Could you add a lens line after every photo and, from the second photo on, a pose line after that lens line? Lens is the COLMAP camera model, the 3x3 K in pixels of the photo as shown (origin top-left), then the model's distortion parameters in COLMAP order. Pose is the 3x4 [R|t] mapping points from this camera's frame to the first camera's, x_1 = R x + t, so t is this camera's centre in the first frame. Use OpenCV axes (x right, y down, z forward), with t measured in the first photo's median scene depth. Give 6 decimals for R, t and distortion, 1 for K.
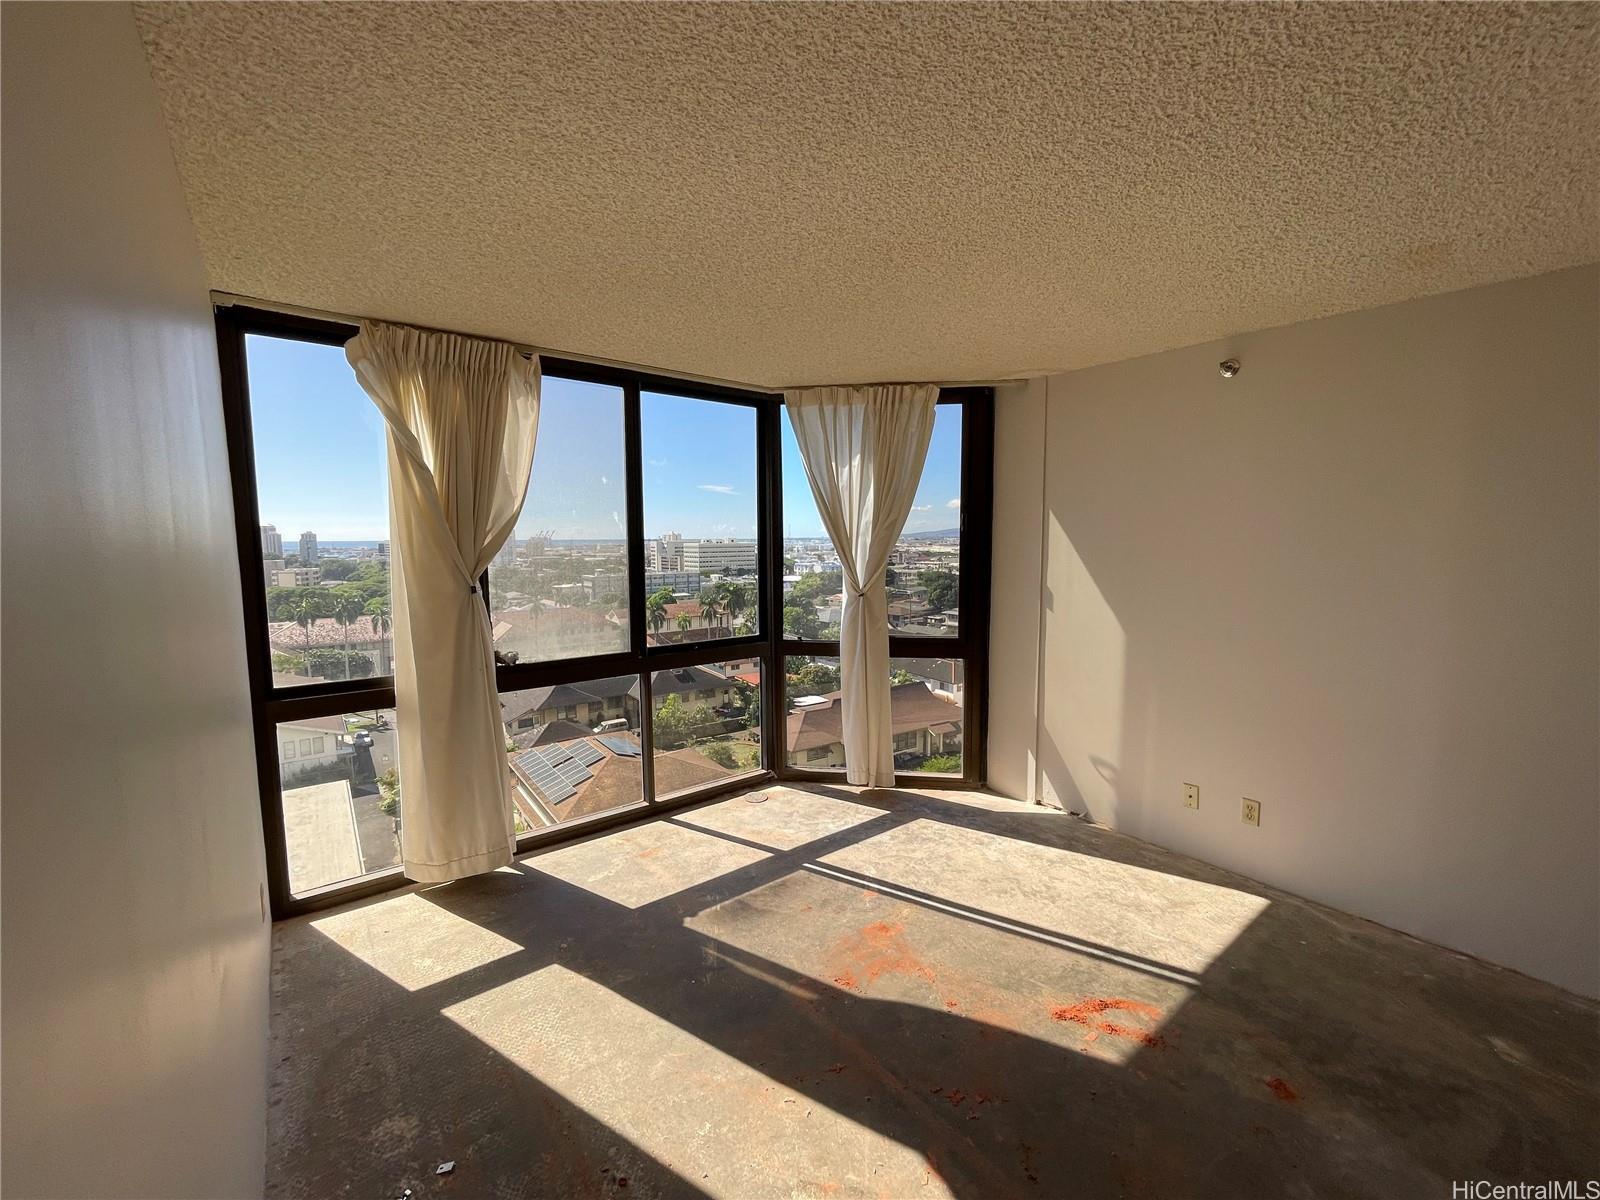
lens RADIAL K [[647.2, 0, 802.1], [0, 647.2, 597.4], [0, 0, 1]] dist [-0.002844, -0.000191]
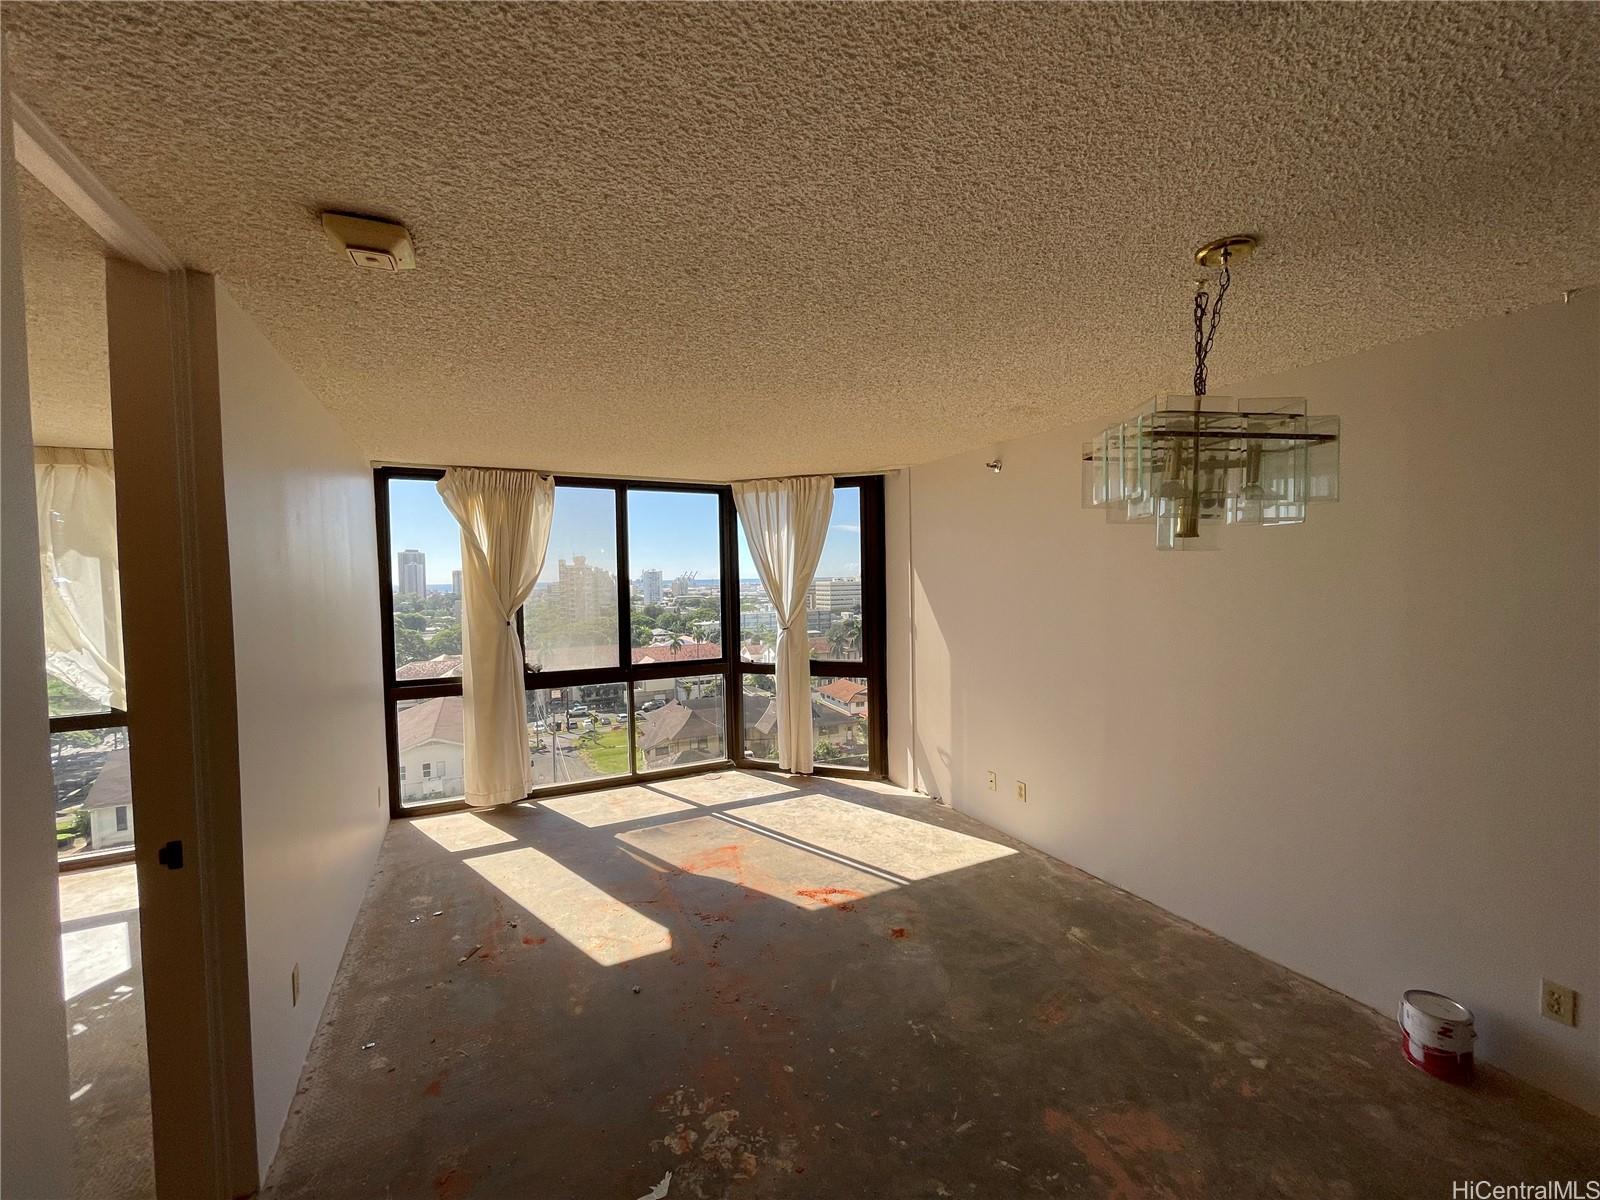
lens RADIAL K [[652.7, 0, 808.0], [0, 652.7, 601.0], [0, 0, 1]] dist [0.000043, -0.000098]
pose [[0.979862, -0.003897, -0.199638, 0.435449], [-0.006567, 0.998640, -0.051726, 0.008939], [0.199568, 0.051995, 0.978504, -0.354938]]
